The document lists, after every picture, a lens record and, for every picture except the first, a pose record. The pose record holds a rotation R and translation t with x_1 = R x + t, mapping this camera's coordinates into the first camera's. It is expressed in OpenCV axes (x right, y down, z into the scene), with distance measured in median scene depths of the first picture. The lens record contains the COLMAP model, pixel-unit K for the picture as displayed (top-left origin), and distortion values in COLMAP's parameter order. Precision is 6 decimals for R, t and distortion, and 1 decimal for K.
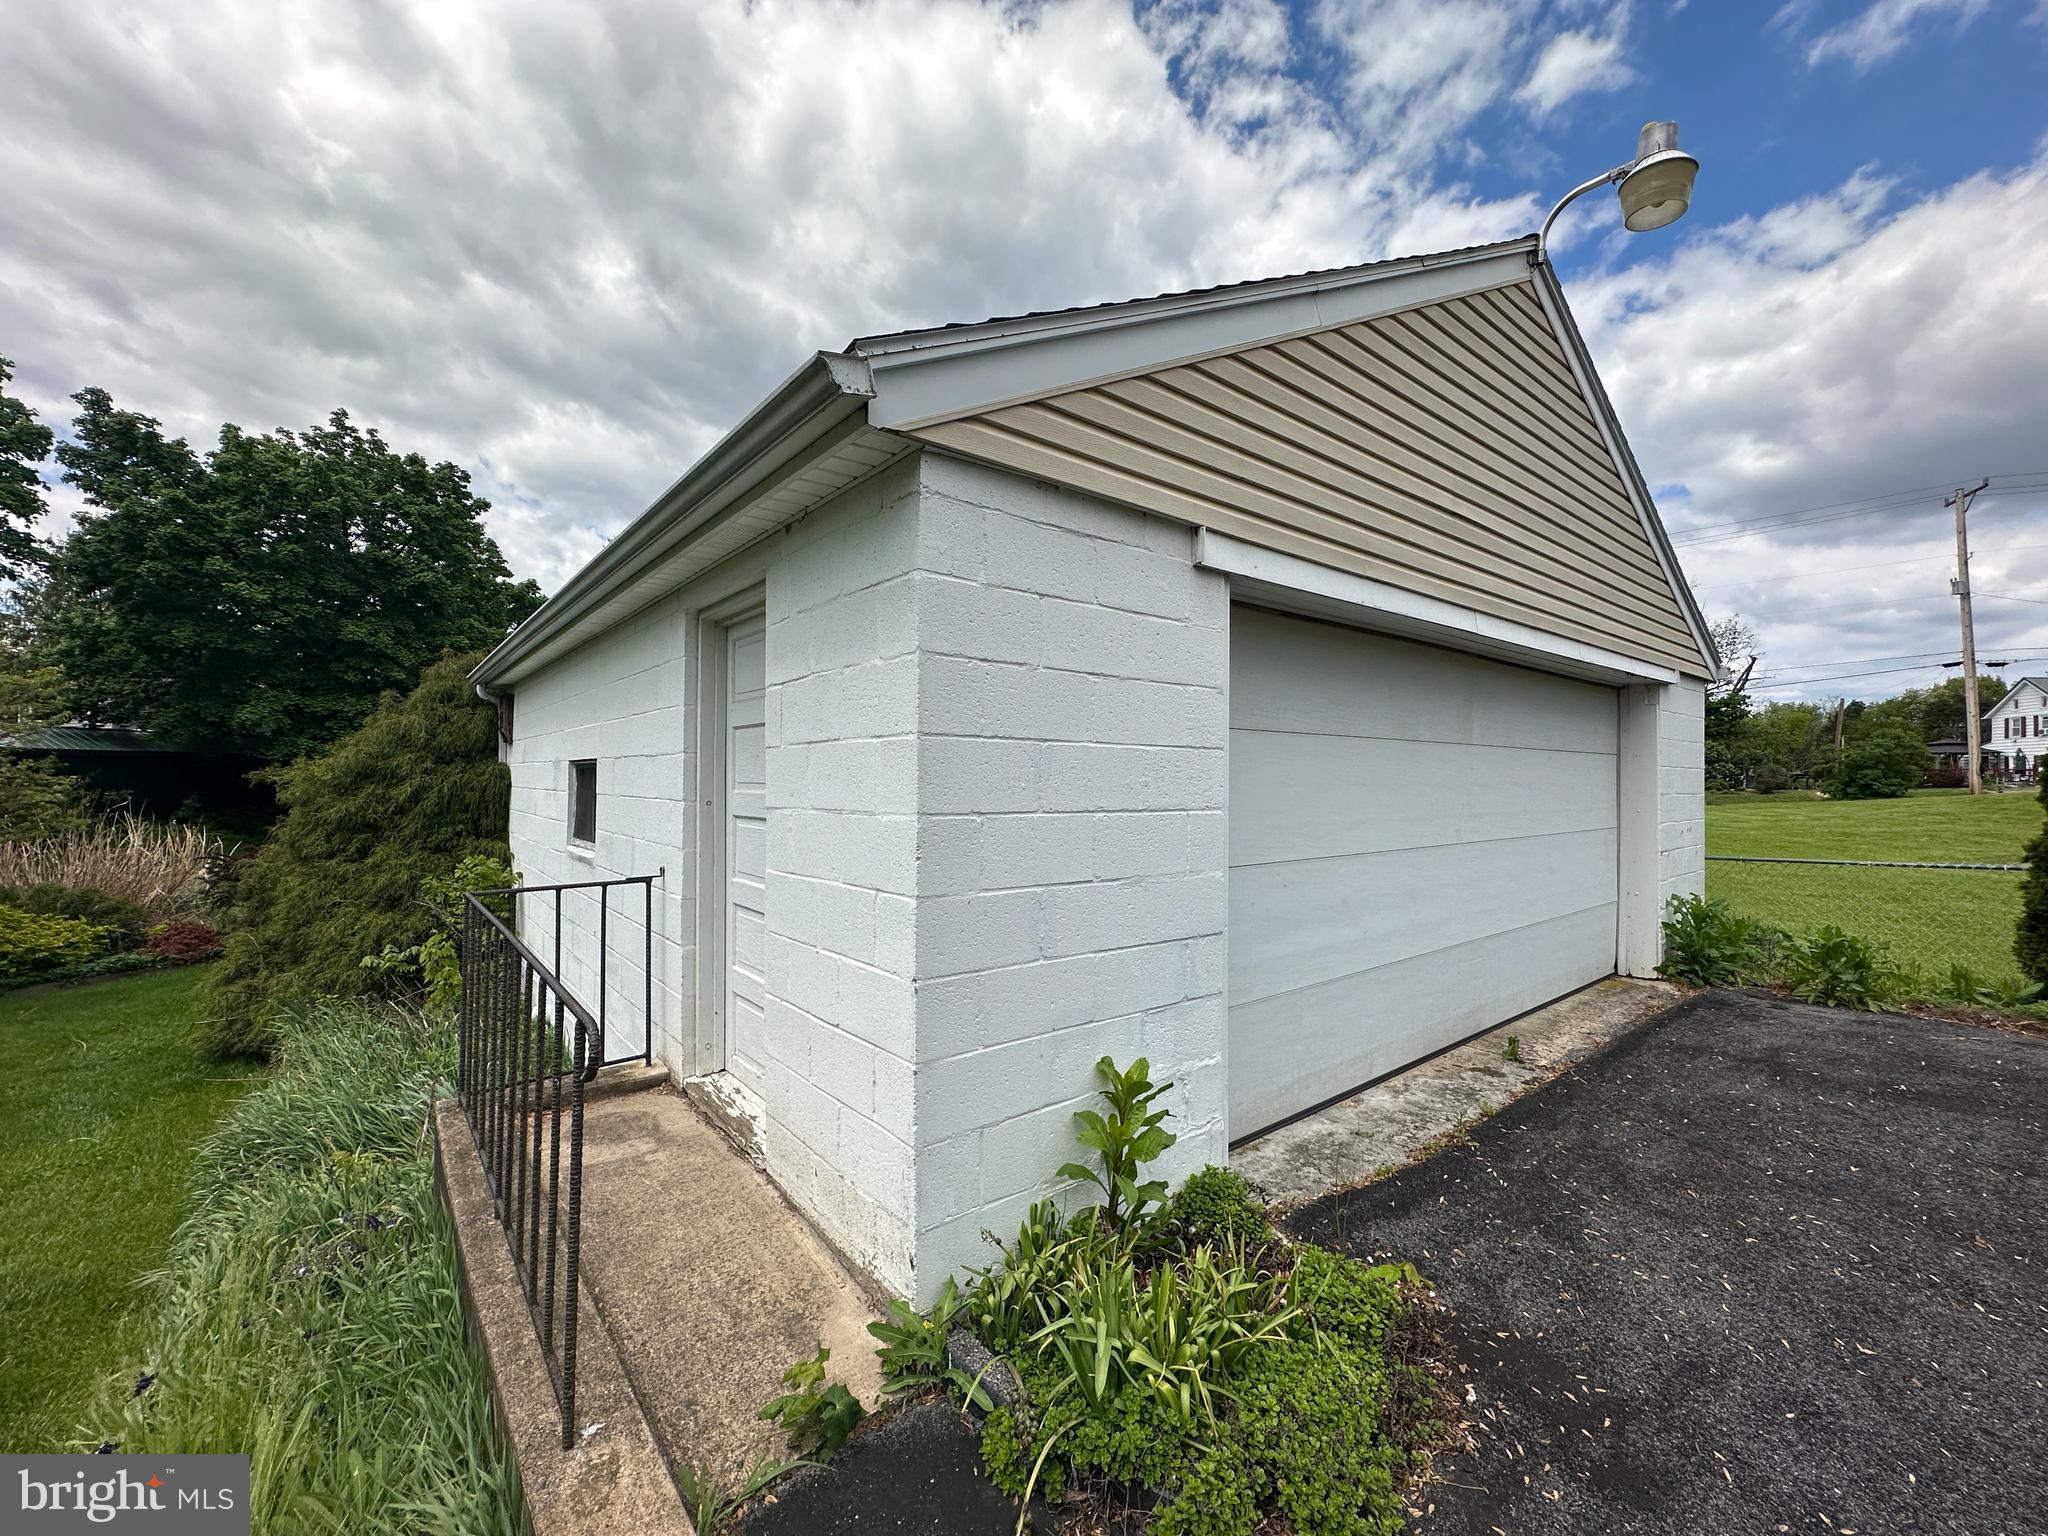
lens RADIAL K [[822.8, 0, 1020.2], [0, 822.8, 833.1], [0, 0, 1]] dist [0.002698, -0.001765]
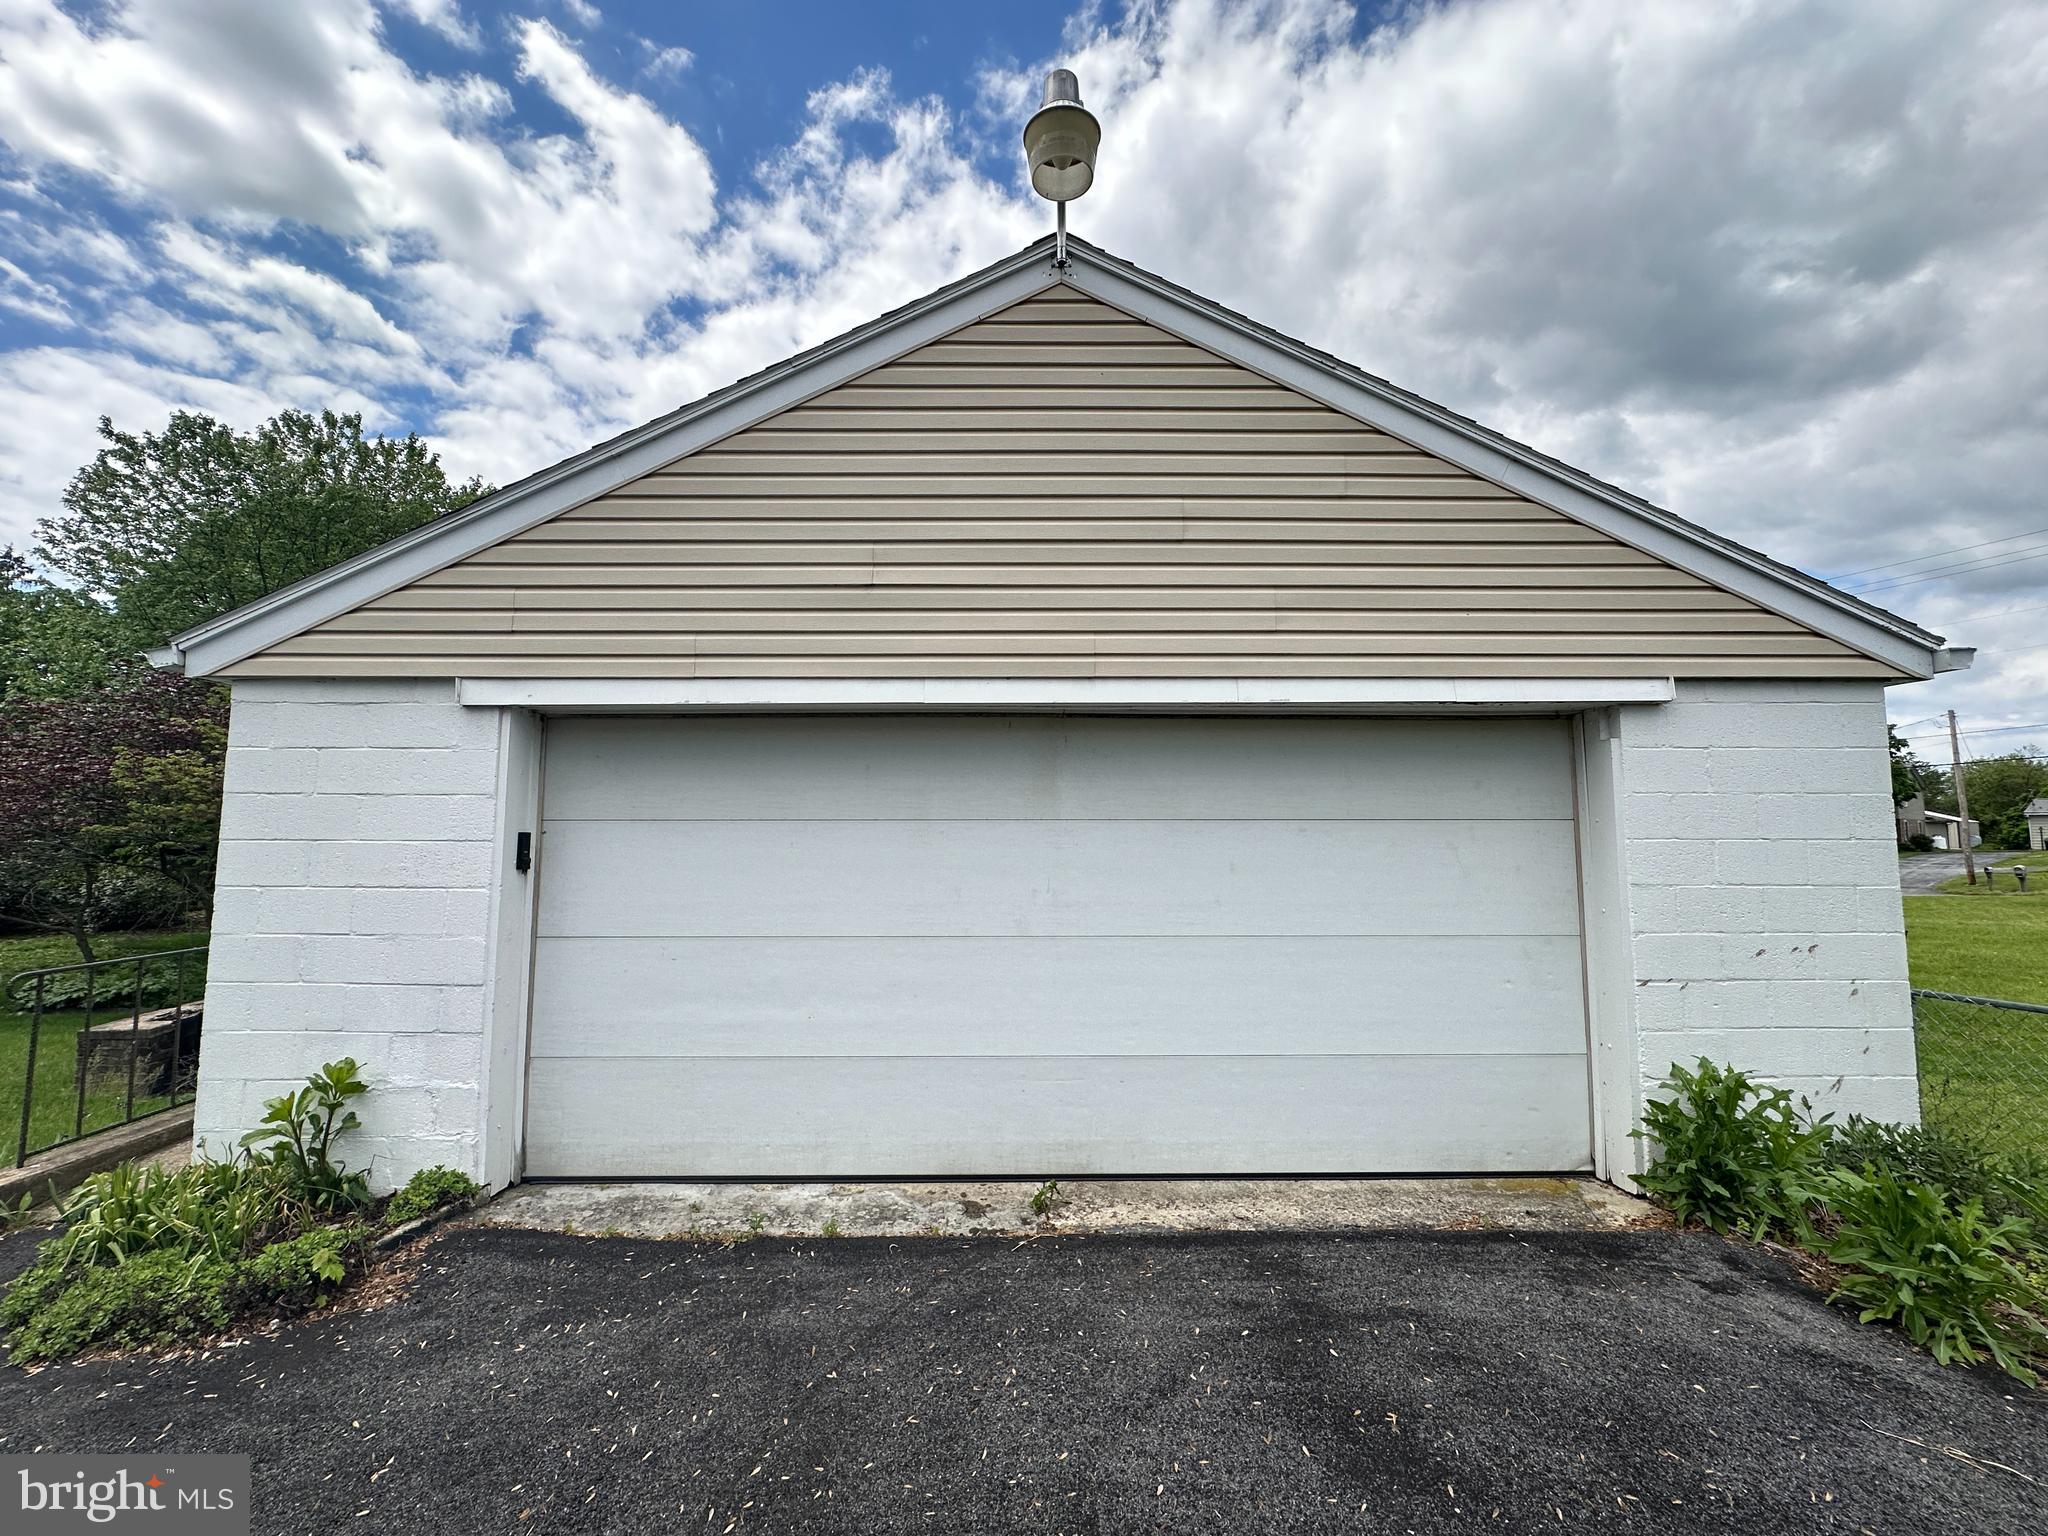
lens RADIAL K [[822.8, 0, 997.6], [0, 822.8, 824.1], [0, 0, 1]] dist [0.002698, -0.001765]
pose [[0.780919, -0.016333, -0.624419, 1.028145], [-0.036565, 0.996749, -0.071801, -0.039657], [0.623561, 0.078902, 0.777783, 0.301535]]
